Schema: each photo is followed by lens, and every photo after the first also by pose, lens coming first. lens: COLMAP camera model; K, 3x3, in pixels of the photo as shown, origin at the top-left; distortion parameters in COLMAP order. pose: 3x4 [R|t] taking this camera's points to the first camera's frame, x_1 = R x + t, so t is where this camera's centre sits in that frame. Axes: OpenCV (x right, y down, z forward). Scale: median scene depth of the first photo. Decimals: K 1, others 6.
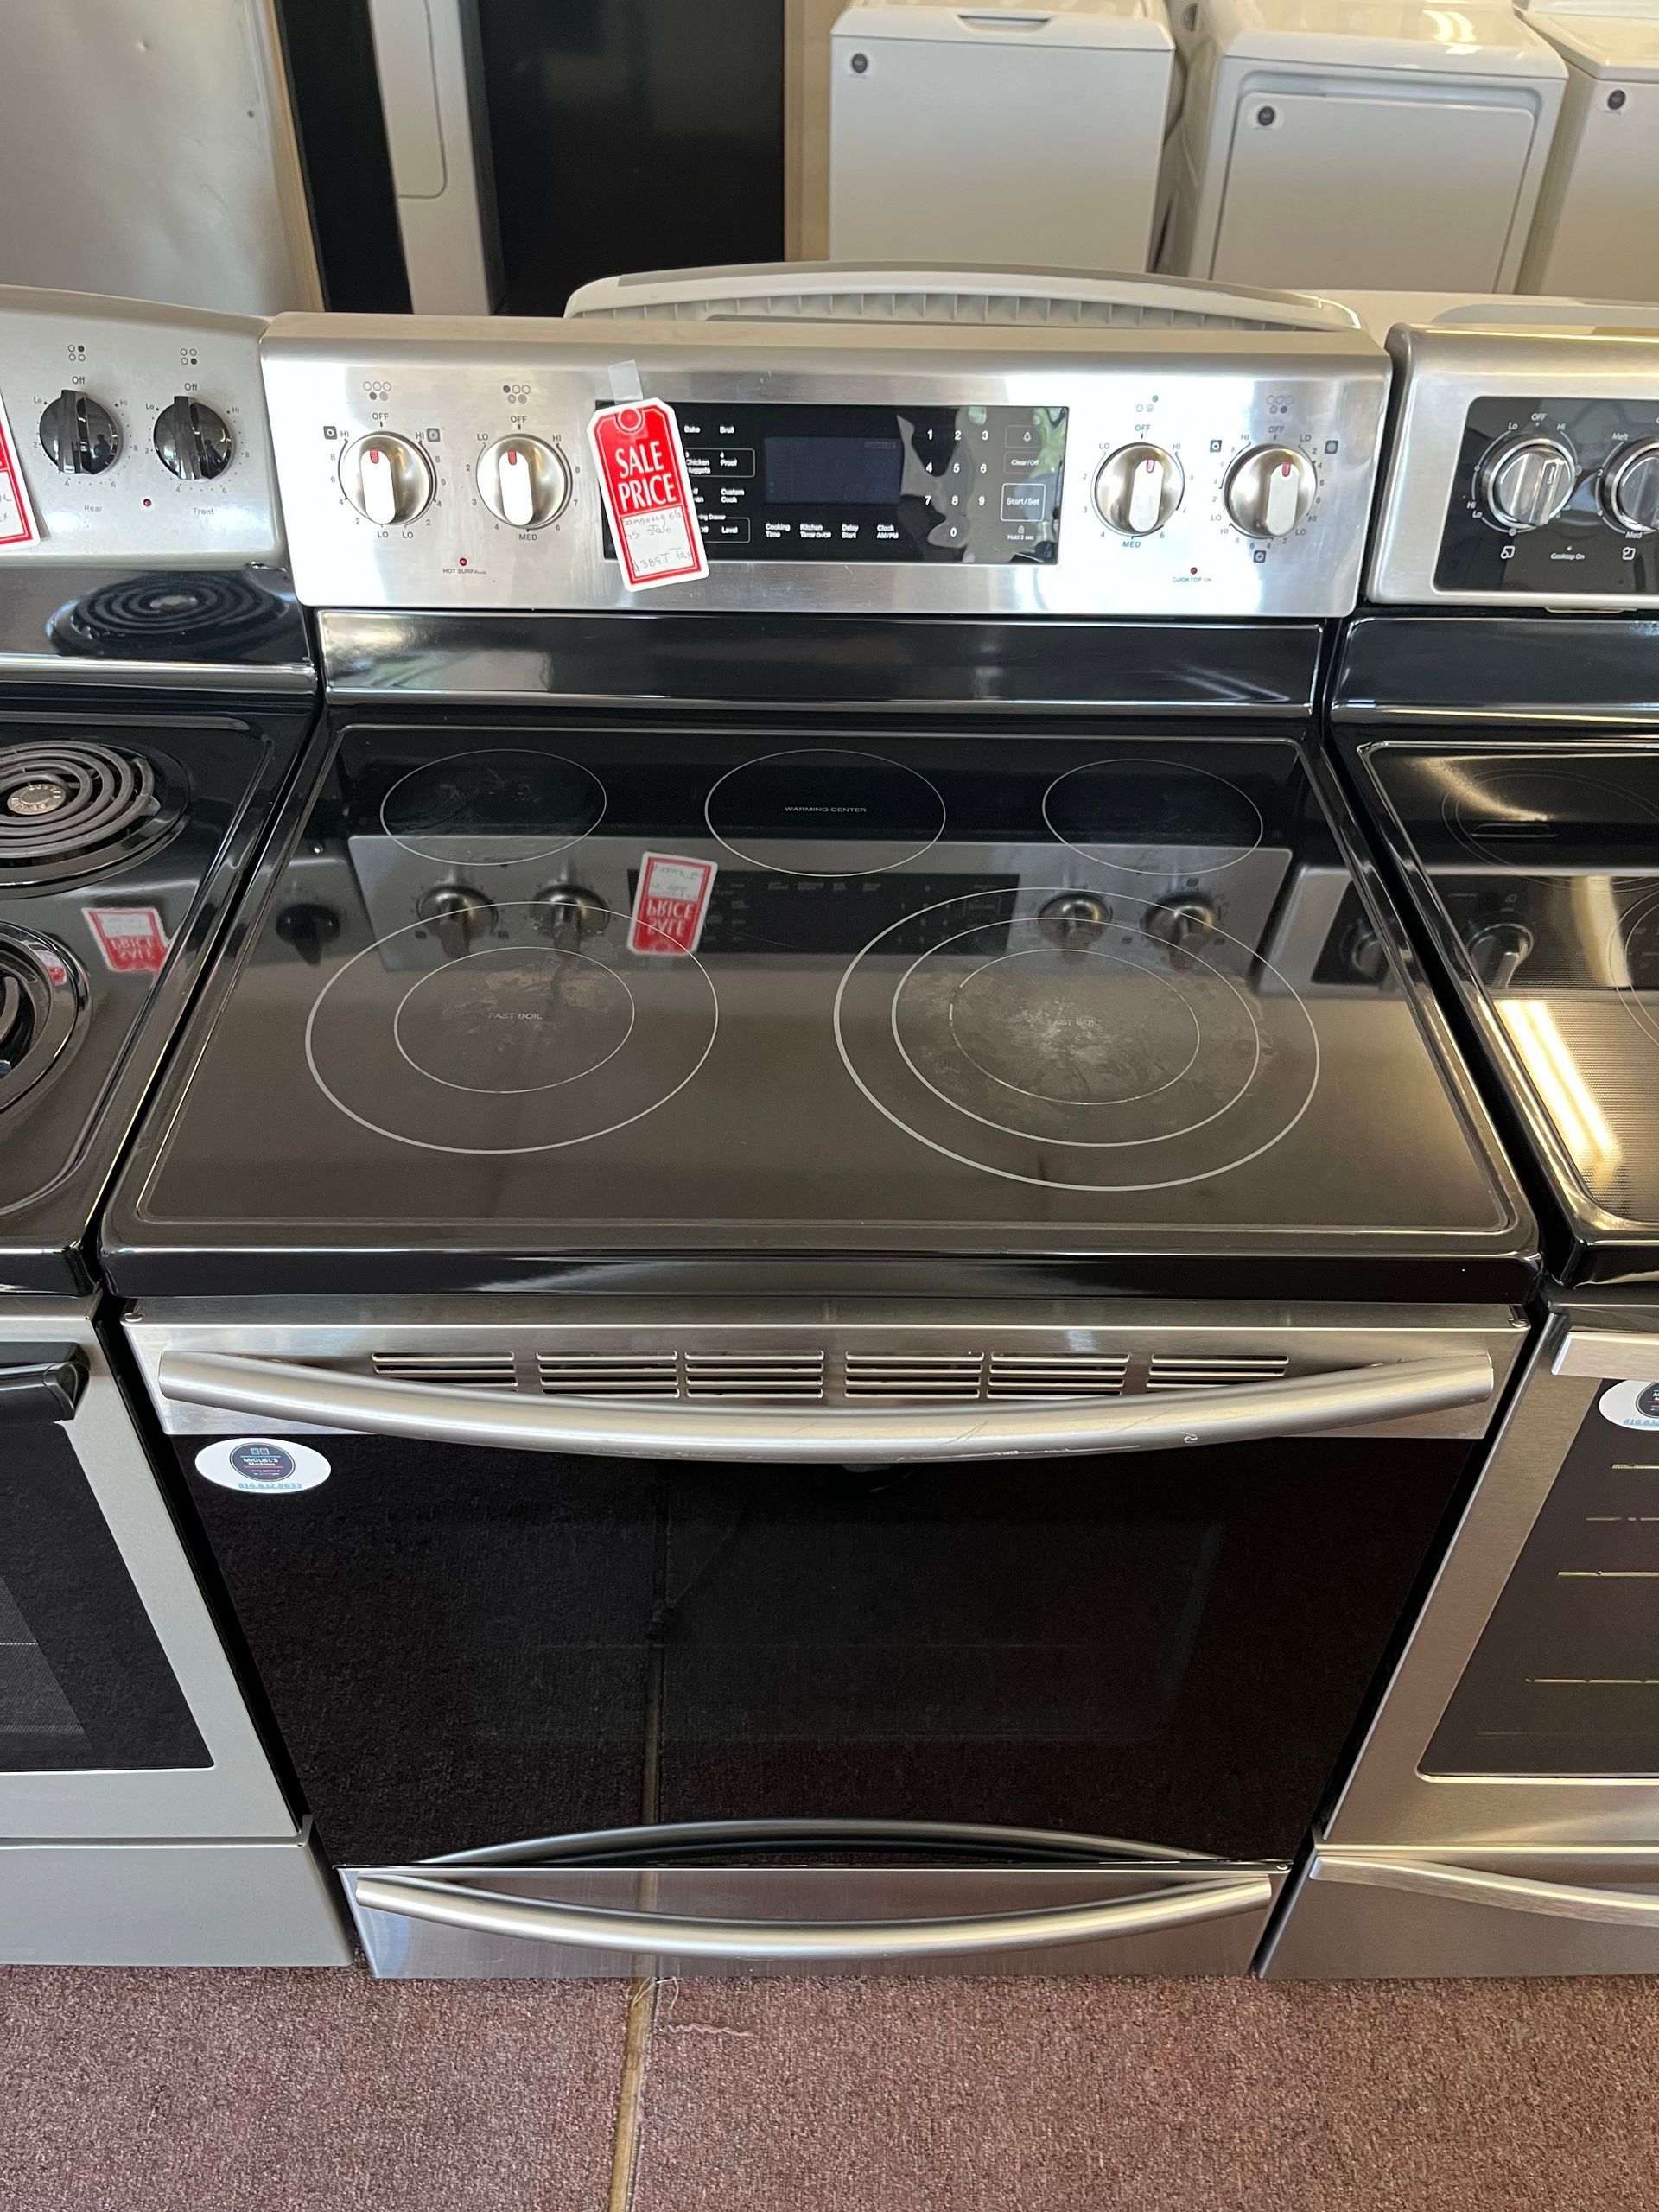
lens RADIAL K [[1700.1, 0, 833.4], [0, 1700.1, 1112.0], [0, 0, 1]] dist [0.068859, -0.105563]
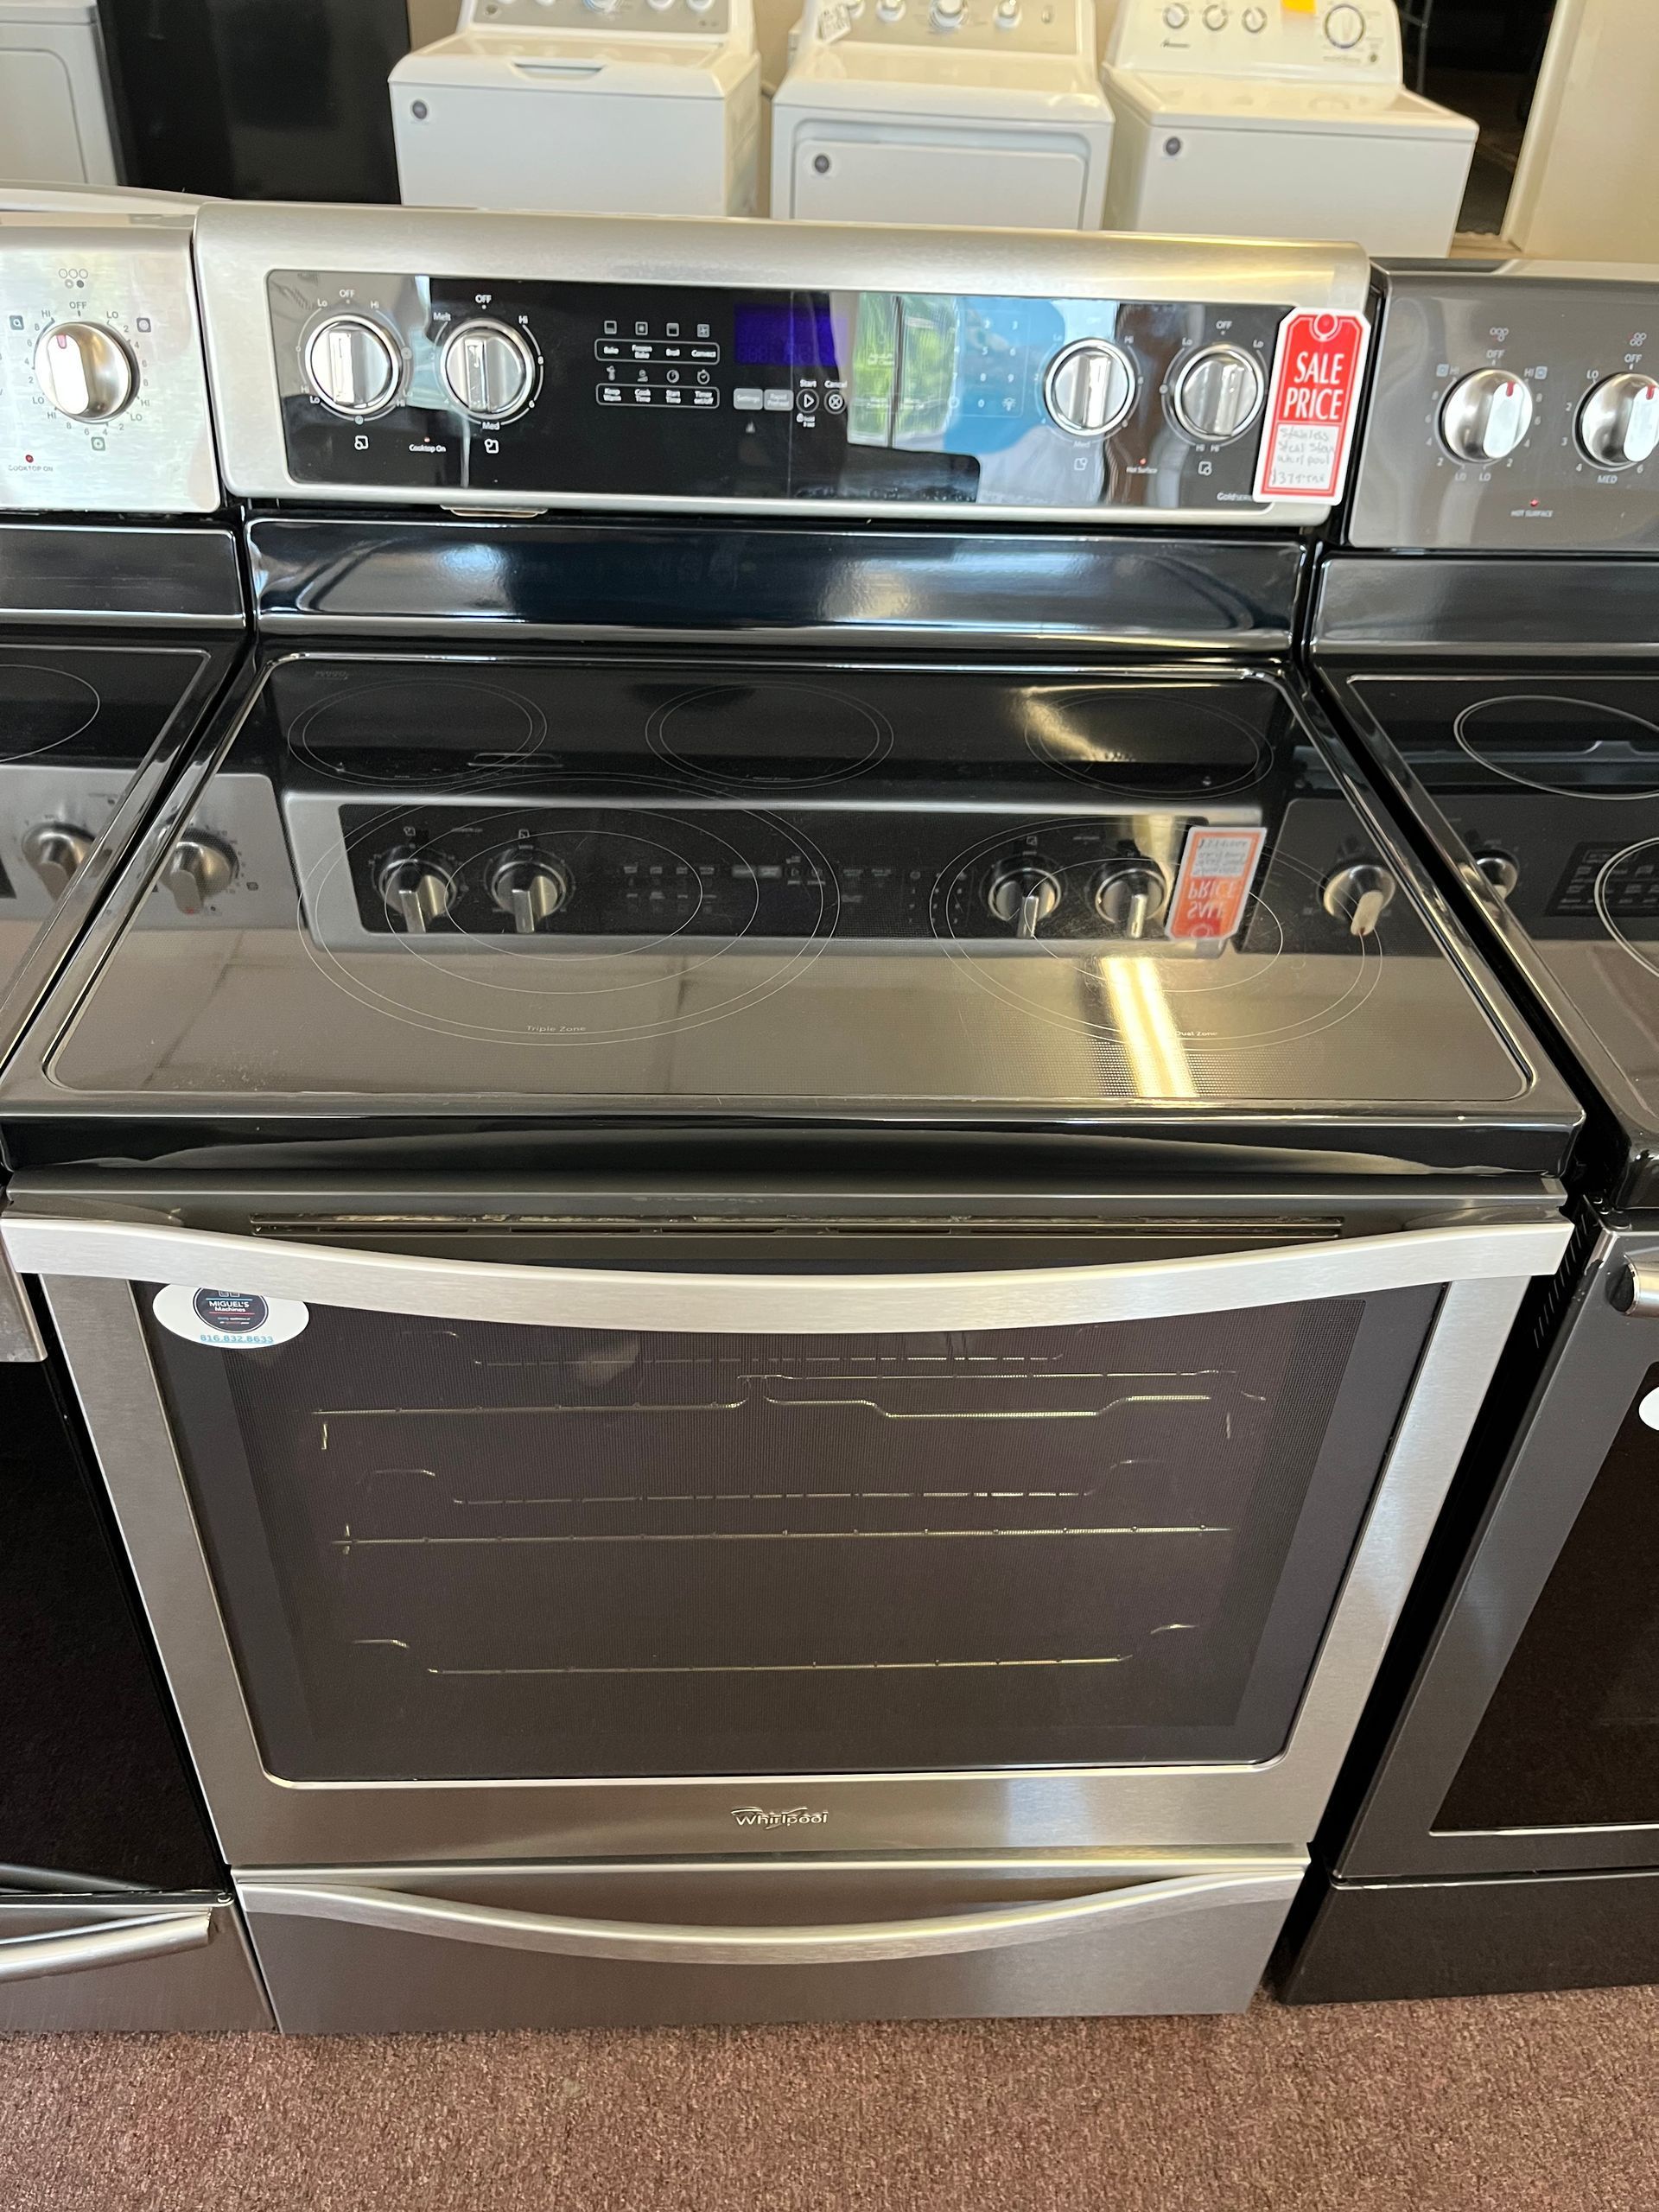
lens RADIAL K [[1700.1, 0, 820.4], [0, 1700.1, 1100.0], [0, 0, 1]] dist [0.068859, -0.105563]
pose [[0.999777, -0.002917, 0.020927, 0.523709], [0.004287, 0.997828, -0.065737, 0.080351], [-0.020690, 0.065812, 0.997618, 0.069143]]
